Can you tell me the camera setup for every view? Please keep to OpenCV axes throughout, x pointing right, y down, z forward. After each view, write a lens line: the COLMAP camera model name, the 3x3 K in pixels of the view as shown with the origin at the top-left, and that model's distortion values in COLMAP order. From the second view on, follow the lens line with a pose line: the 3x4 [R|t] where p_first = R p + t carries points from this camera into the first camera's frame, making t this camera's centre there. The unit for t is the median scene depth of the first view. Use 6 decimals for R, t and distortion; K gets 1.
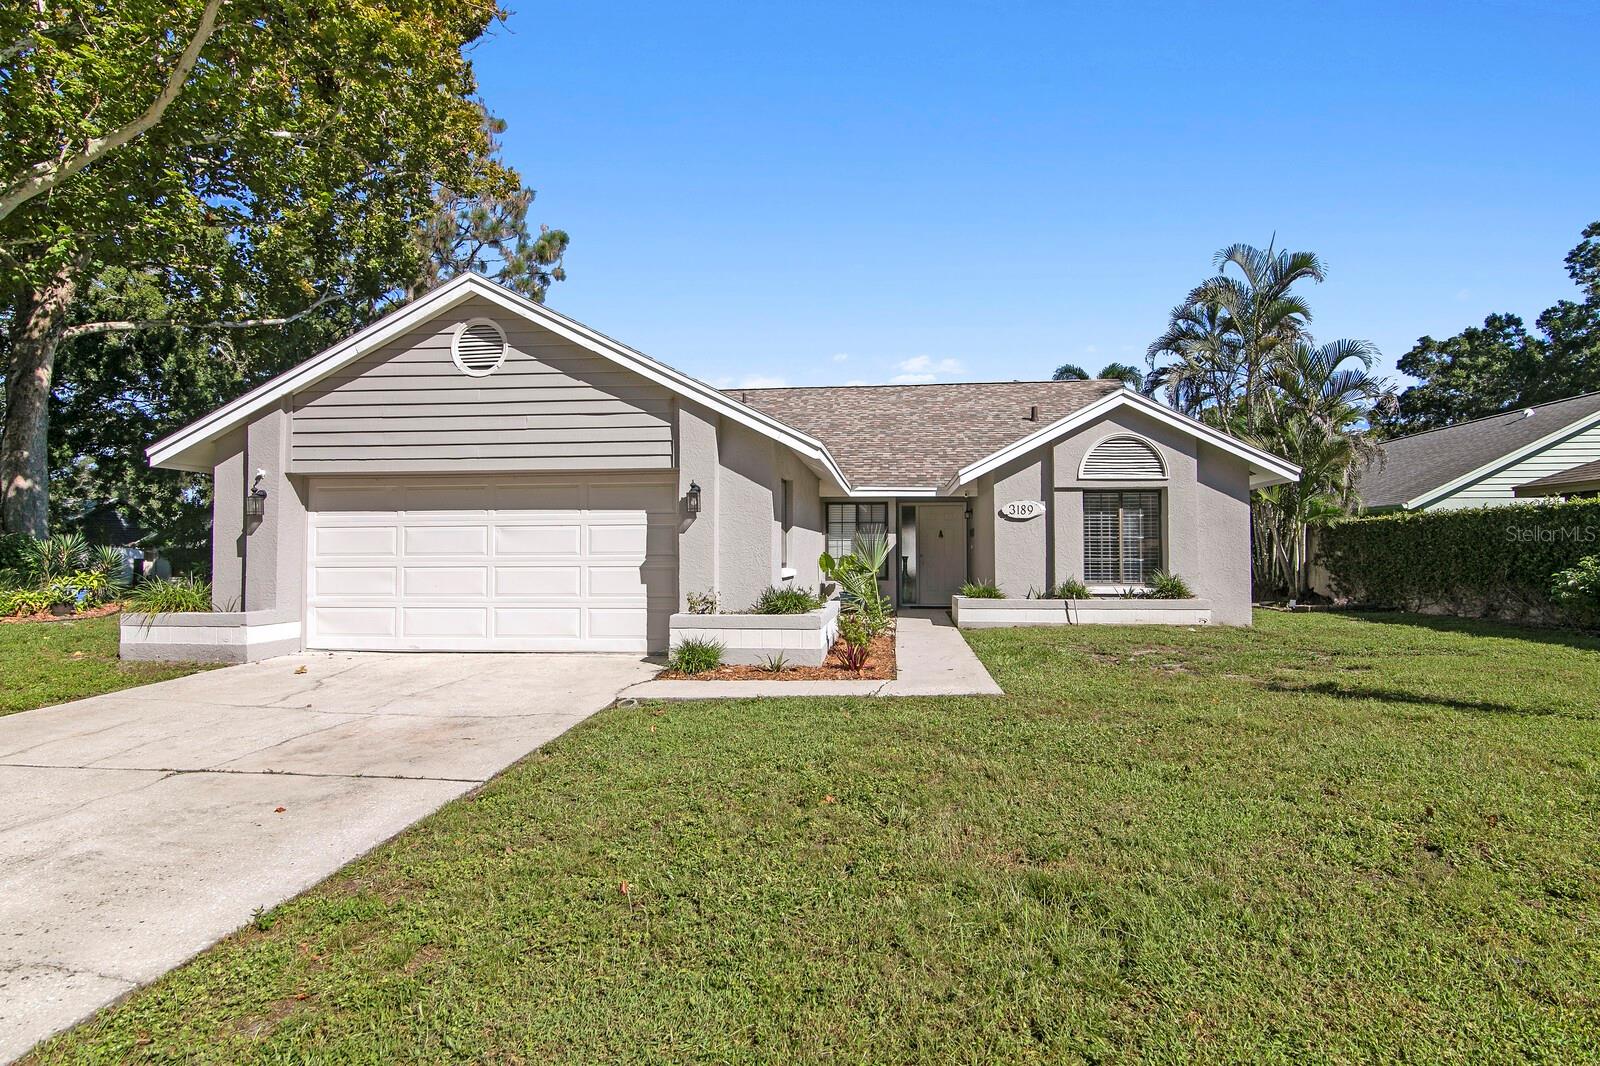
lens RADIAL K [[840.7, 0, 800.0], [0, 840.7, 533.0], [0, 0, 1]] dist [-0.000246, 0.000038]
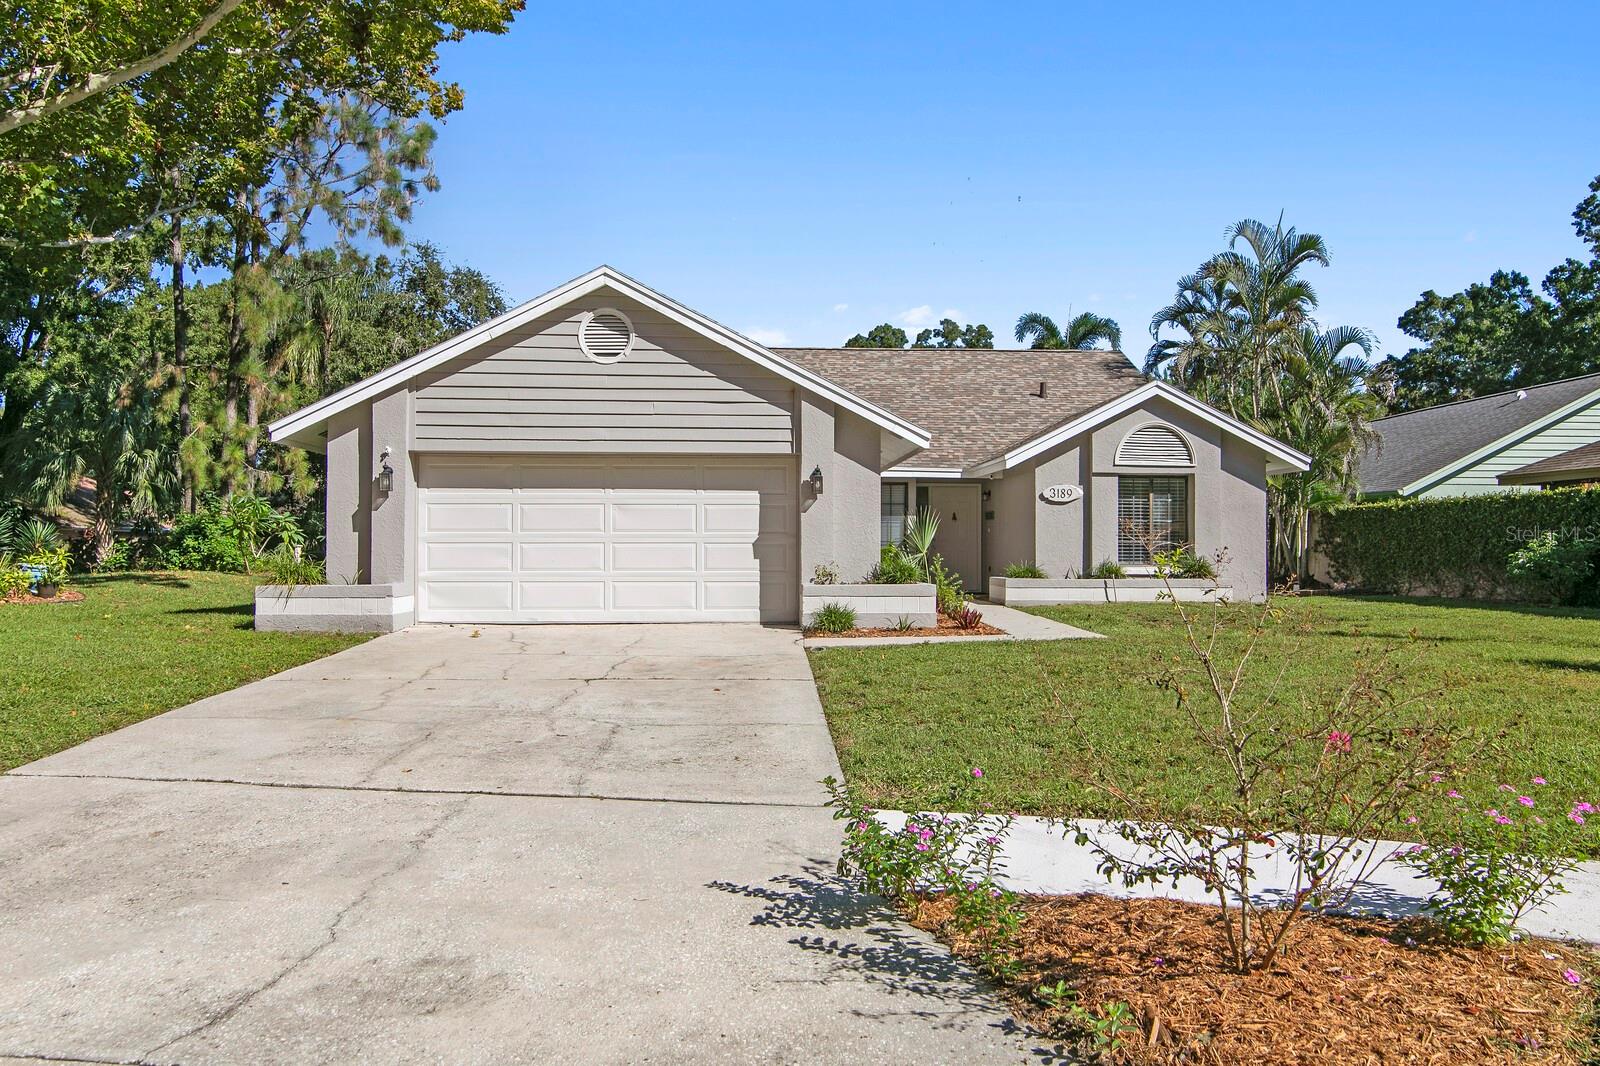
lens RADIAL K [[1203.6, 0, 802.1], [0, 1203.6, 541.0], [0, 0, 1]] dist [0.001193, -0.003228]
pose [[0.987356, 0.005757, 0.158417, -0.277196], [-0.008976, 0.999767, 0.019613, 0.004509], [-0.158267, -0.020787, 0.987178, -0.402085]]
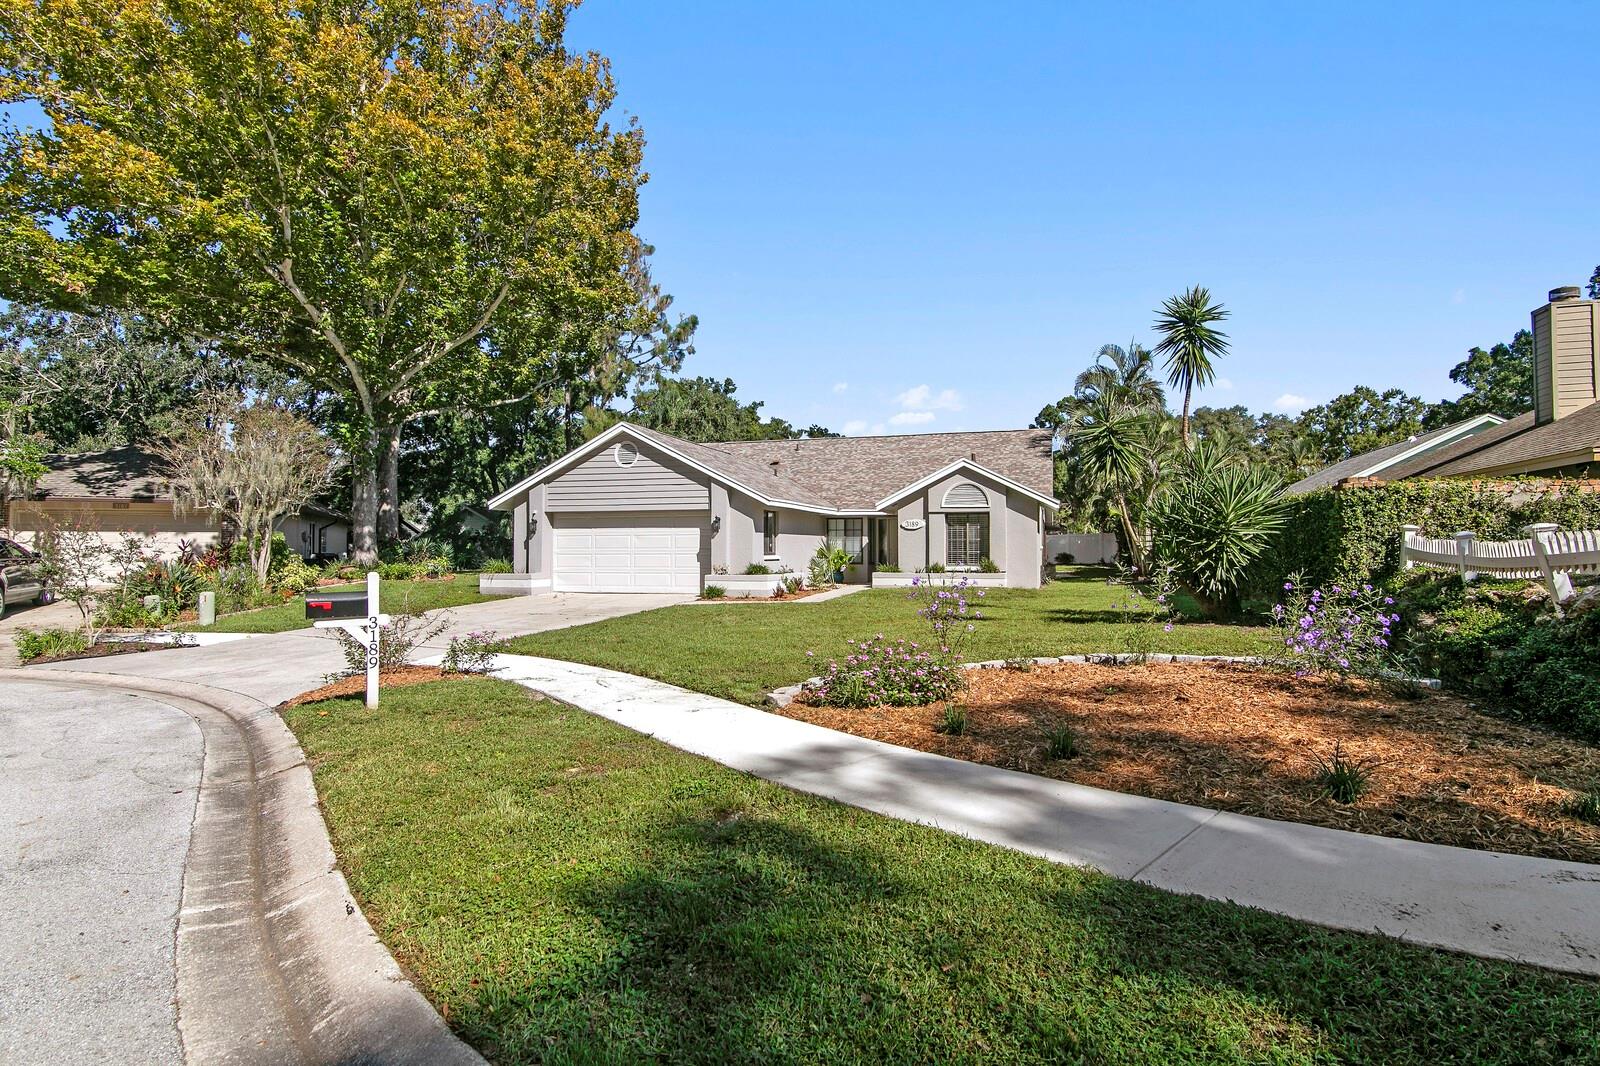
lens RADIAL K [[840.7, 0, 800.0], [0, 840.7, 533.0], [0, 0, 1]] dist [-0.000246, 0.000038]
pose [[0.982531, -0.002922, -0.186077, 0.350707], [0.003706, 0.999986, 0.003862, -0.015855], [0.186063, -0.004484, 0.982528, -0.798515]]
